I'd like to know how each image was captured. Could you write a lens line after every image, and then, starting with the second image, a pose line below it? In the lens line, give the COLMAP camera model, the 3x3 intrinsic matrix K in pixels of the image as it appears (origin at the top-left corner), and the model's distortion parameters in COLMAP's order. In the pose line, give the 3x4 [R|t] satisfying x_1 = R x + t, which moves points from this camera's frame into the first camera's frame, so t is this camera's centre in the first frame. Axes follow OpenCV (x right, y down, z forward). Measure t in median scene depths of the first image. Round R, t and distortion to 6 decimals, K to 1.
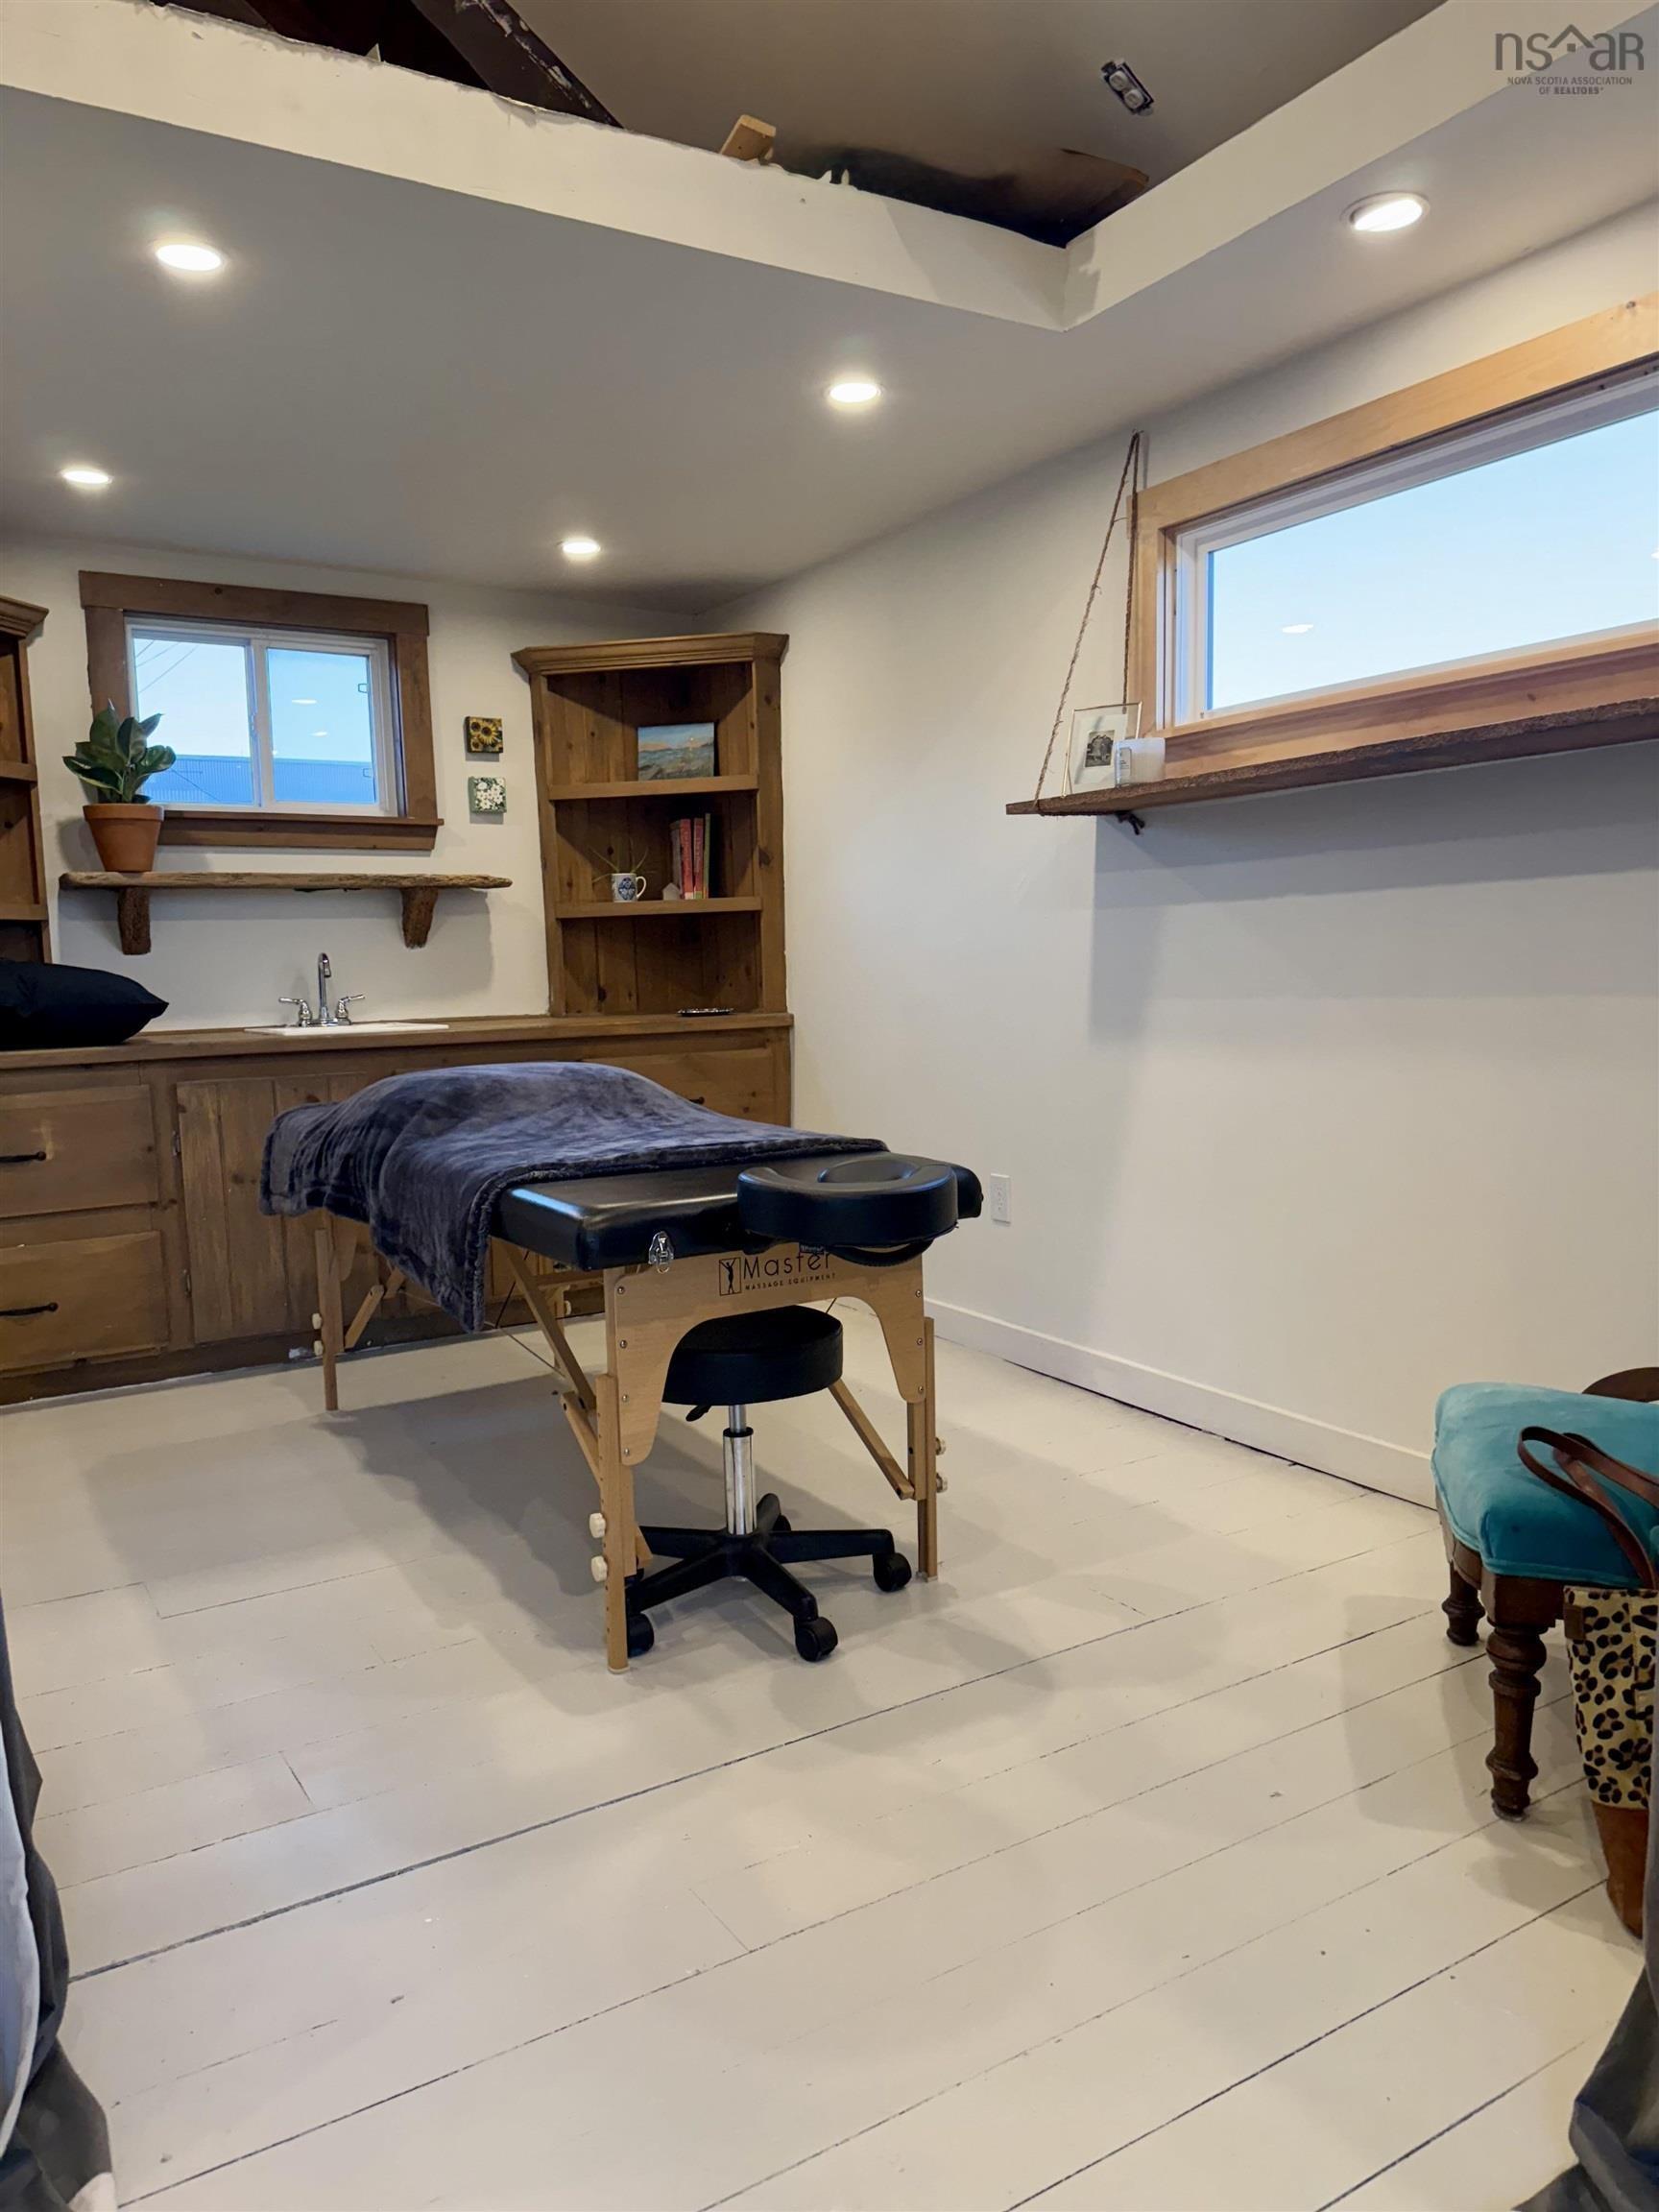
lens RADIAL K [[1507.1, 0, 833.4], [0, 1507.1, 1125.9], [0, 0, 1]] dist [0.172768, -0.364485]
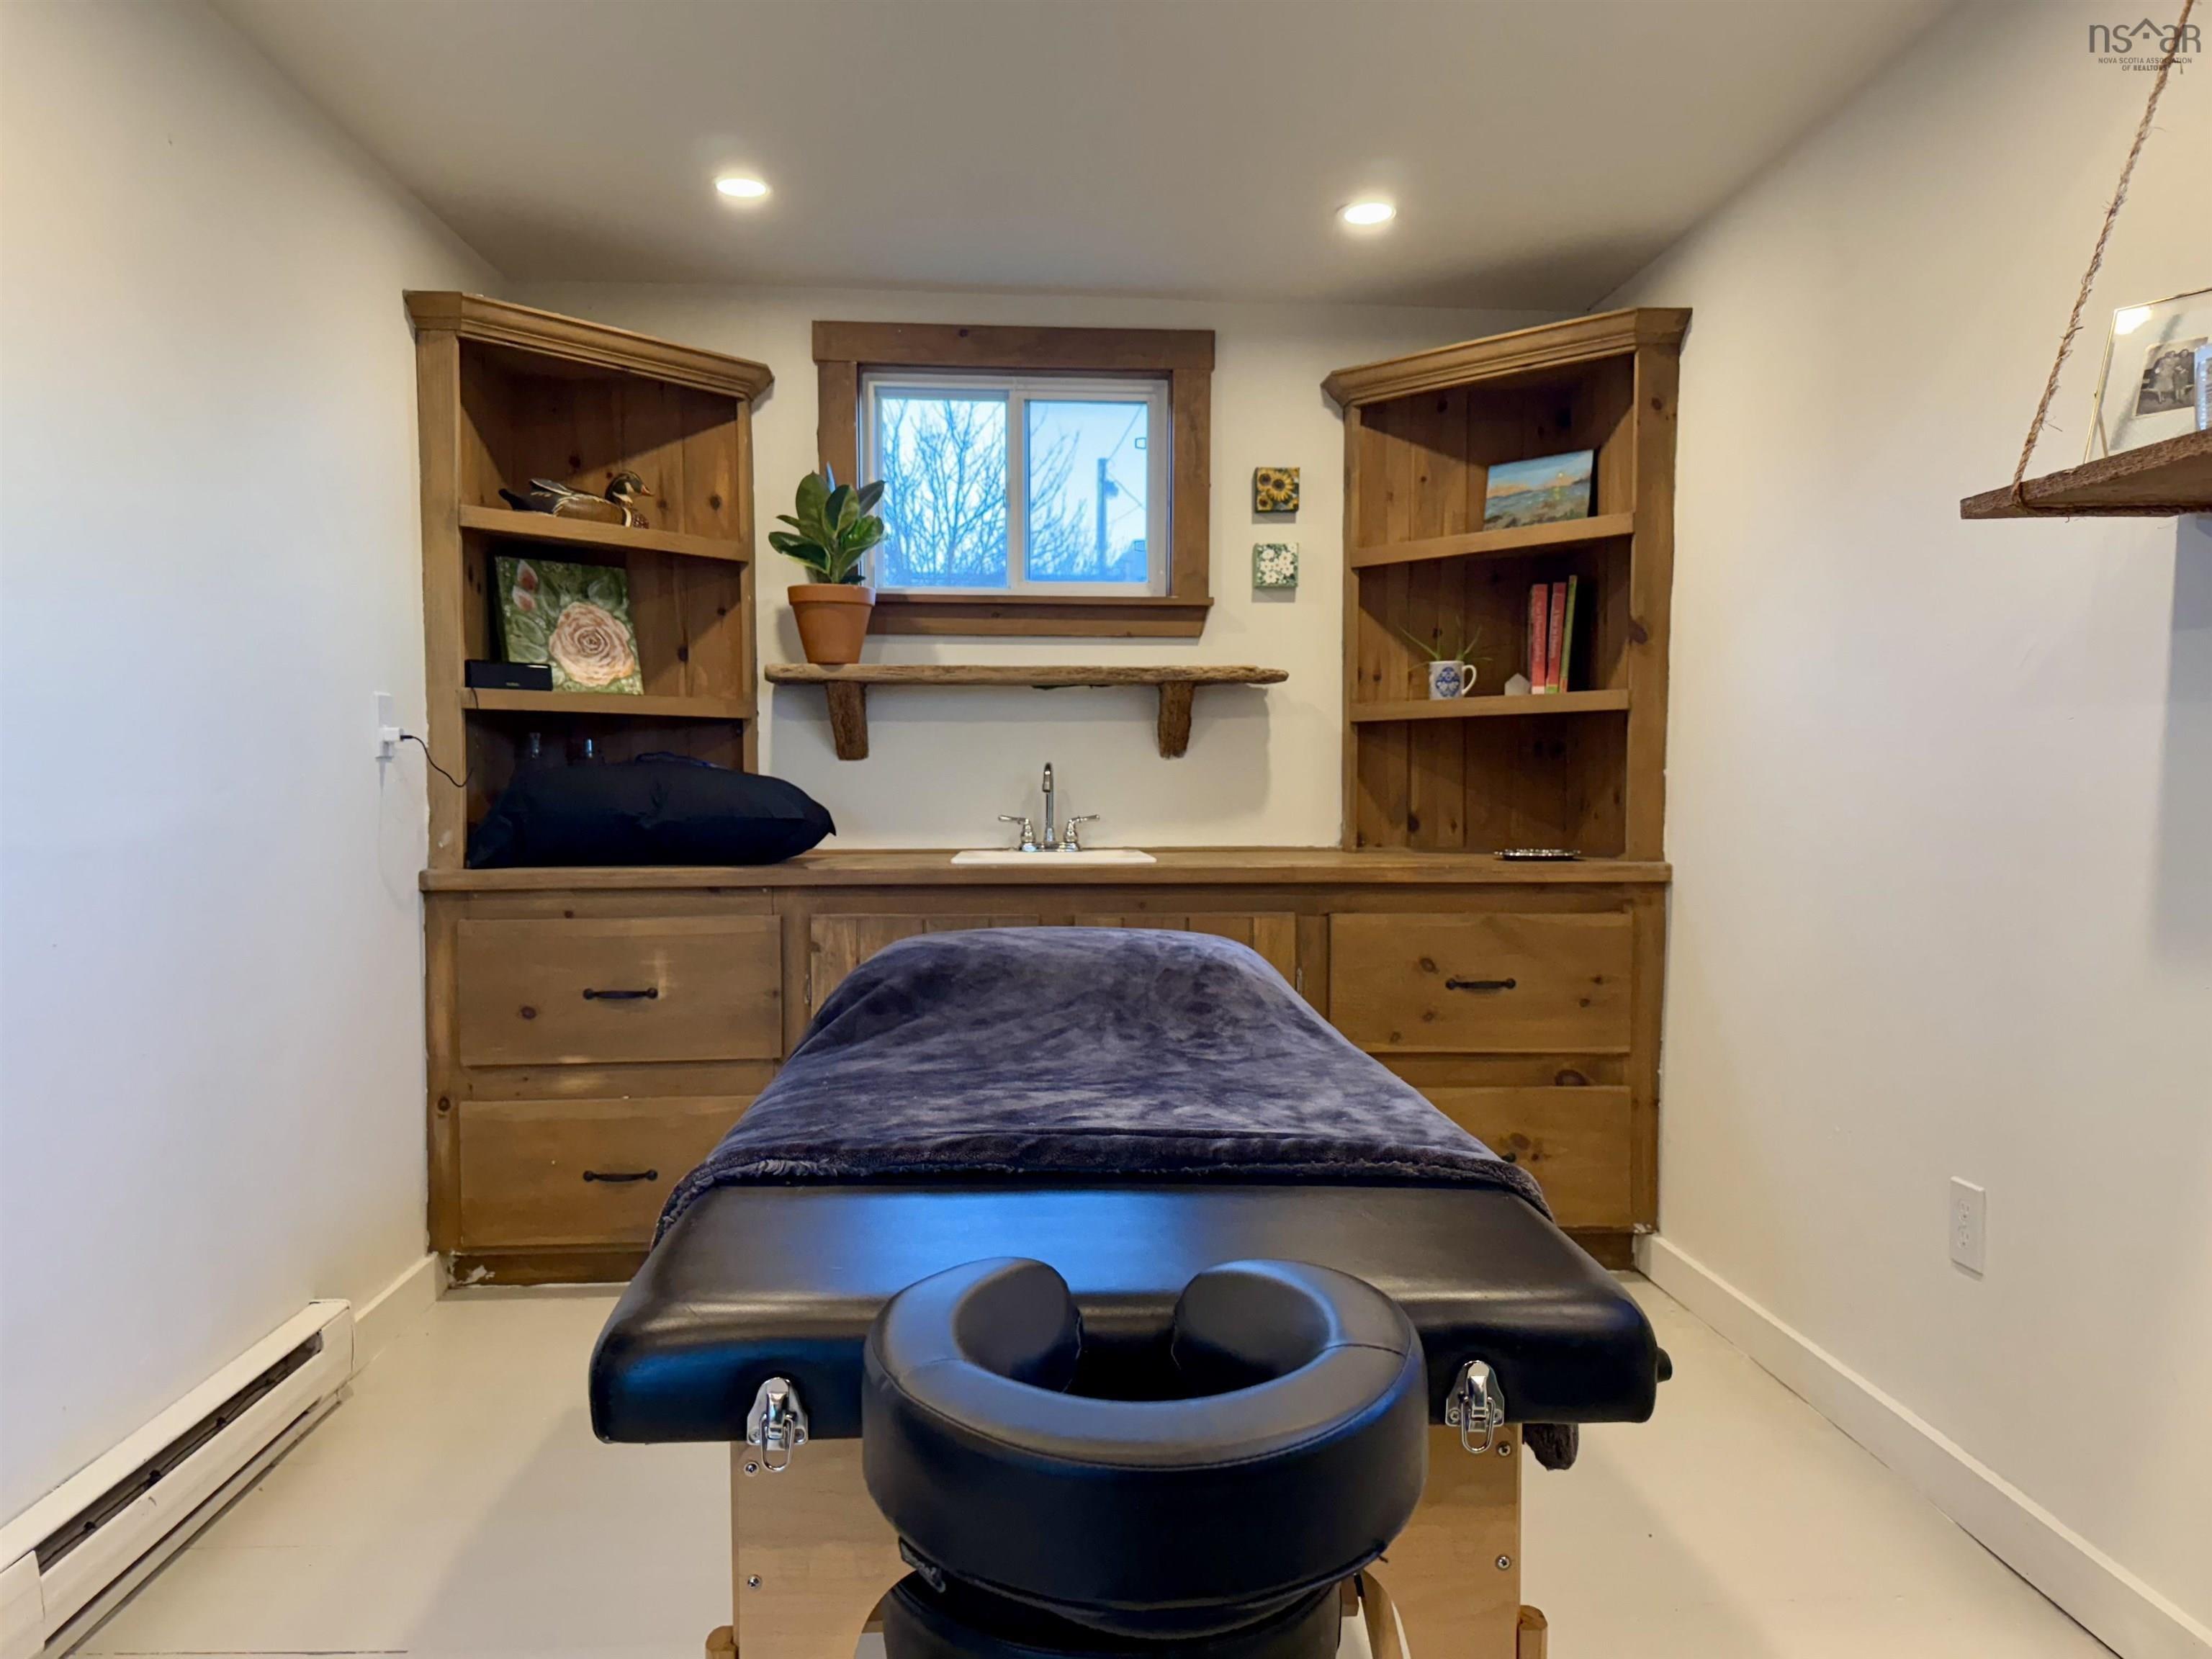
lens RADIAL K [[1557.9, 0, 1106.0], [0, 1557.9, 829.5], [0, 0, 1]] dist [0.181056, -0.211138]
pose [[0.876947, 0.042250, -0.478726, 0.089088], [-0.077216, 0.995574, -0.053582, -0.033074], [0.474343, 0.083954, 0.876328, 0.272112]]
